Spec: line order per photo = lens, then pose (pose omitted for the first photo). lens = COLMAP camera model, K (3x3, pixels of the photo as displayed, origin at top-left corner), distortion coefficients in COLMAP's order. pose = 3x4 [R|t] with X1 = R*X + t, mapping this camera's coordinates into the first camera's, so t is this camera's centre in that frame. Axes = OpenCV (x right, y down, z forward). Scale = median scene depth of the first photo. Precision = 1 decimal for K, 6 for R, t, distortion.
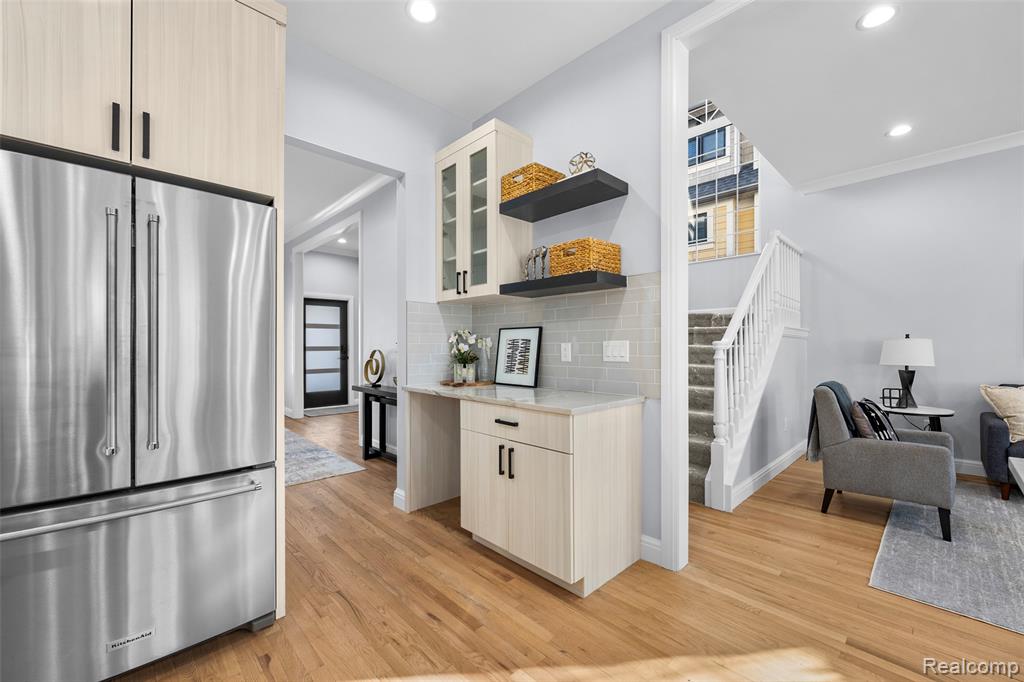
lens RADIAL K [[418.1, 0, 515.0], [0, 418.1, 345.6], [0, 0, 1]] dist [-0.000507, 0.000183]
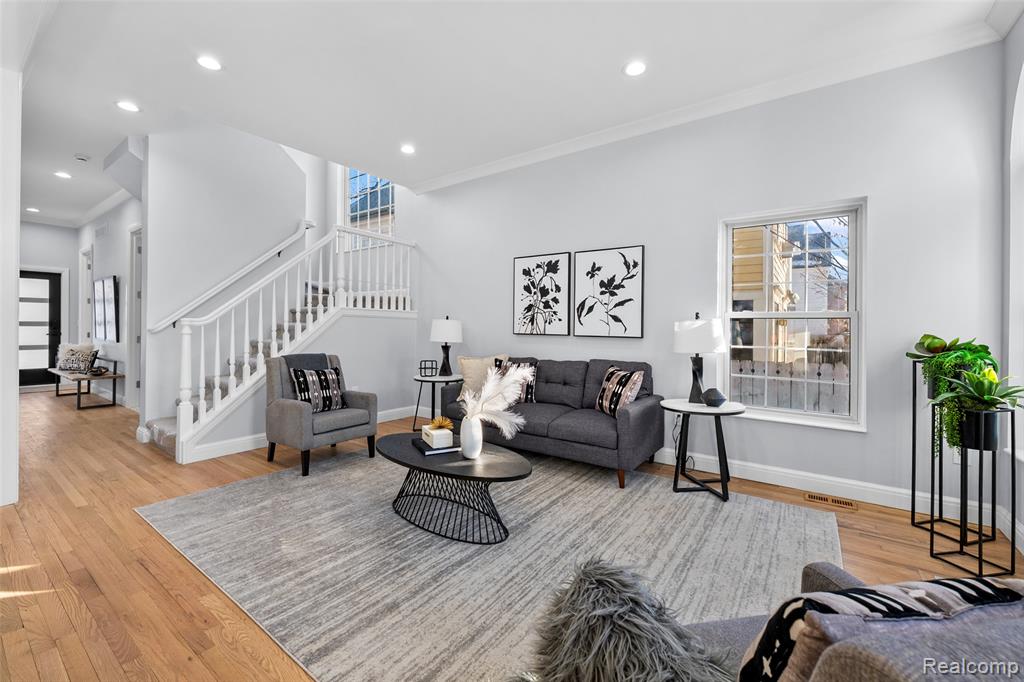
lens RADIAL K [[418.1, 0, 510.4], [0, 418.1, 332.5], [0, 0, 1]] dist [-0.000507, 0.000183]
pose [[0.984575, 0.010796, 0.174632, 0.445398], [-0.013179, 0.999835, 0.012497, 0.001020], [-0.174468, -0.014606, 0.984555, -0.113776]]
